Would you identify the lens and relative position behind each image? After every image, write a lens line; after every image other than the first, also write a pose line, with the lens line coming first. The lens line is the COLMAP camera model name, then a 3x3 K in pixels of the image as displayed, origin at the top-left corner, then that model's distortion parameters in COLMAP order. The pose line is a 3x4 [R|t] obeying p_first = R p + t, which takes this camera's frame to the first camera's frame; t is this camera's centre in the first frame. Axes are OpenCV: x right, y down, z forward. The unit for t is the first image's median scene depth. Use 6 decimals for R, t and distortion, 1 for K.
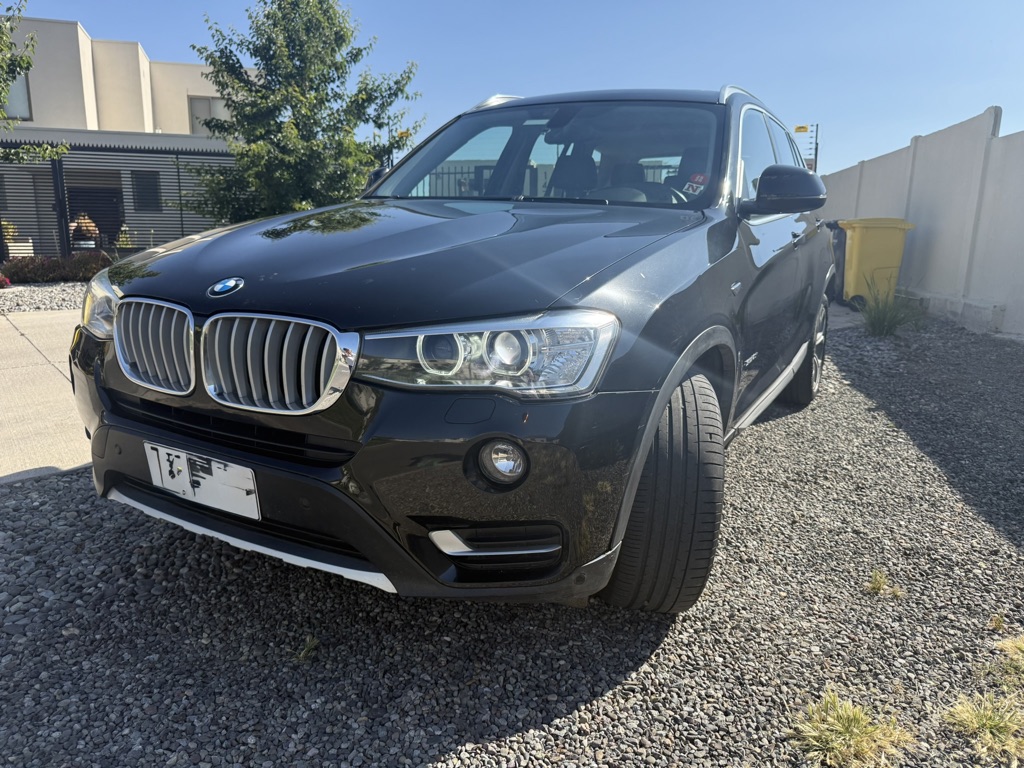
lens RADIAL K [[740.5, 0, 528.4], [0, 740.5, 382.6], [0, 0, 1]] dist [-0.018323, 0.028904]
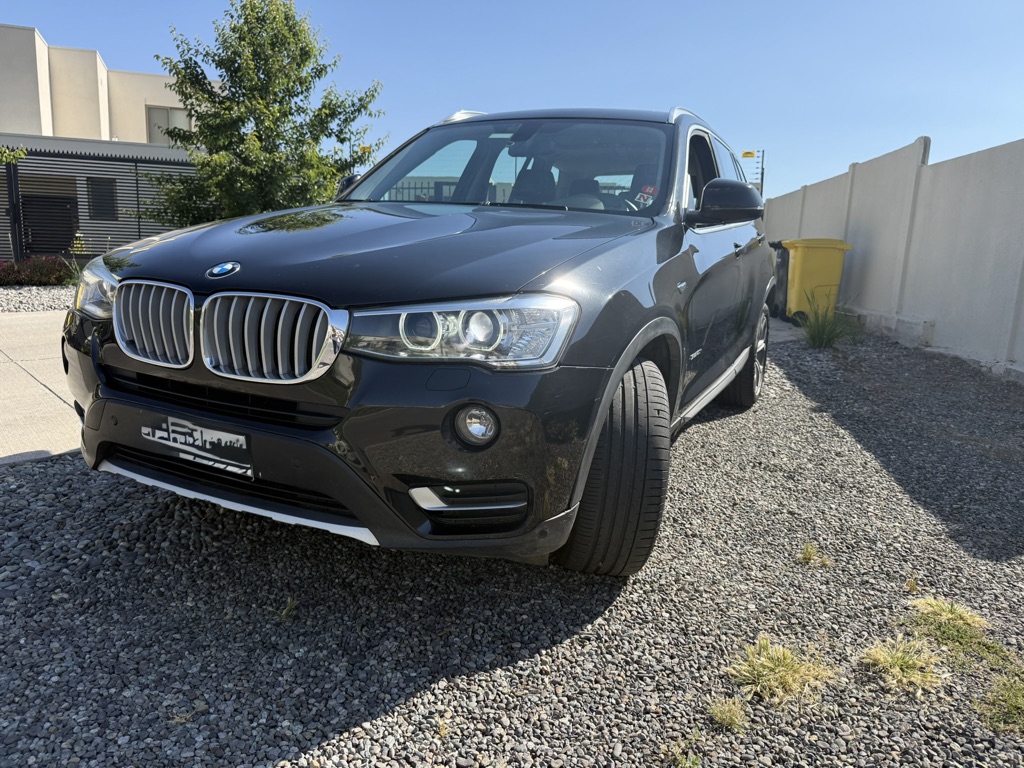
lens RADIAL K [[746.8, 0, 519.1], [0, 746.8, 385.7], [0, 0, 1]] dist [0.014620, -0.002085]
pose [[0.998583, 0.010061, 0.052262, -0.022088], [-0.008524, 0.999527, -0.029545, 0.060208], [-0.052535, 0.029057, 0.998196, -0.110062]]
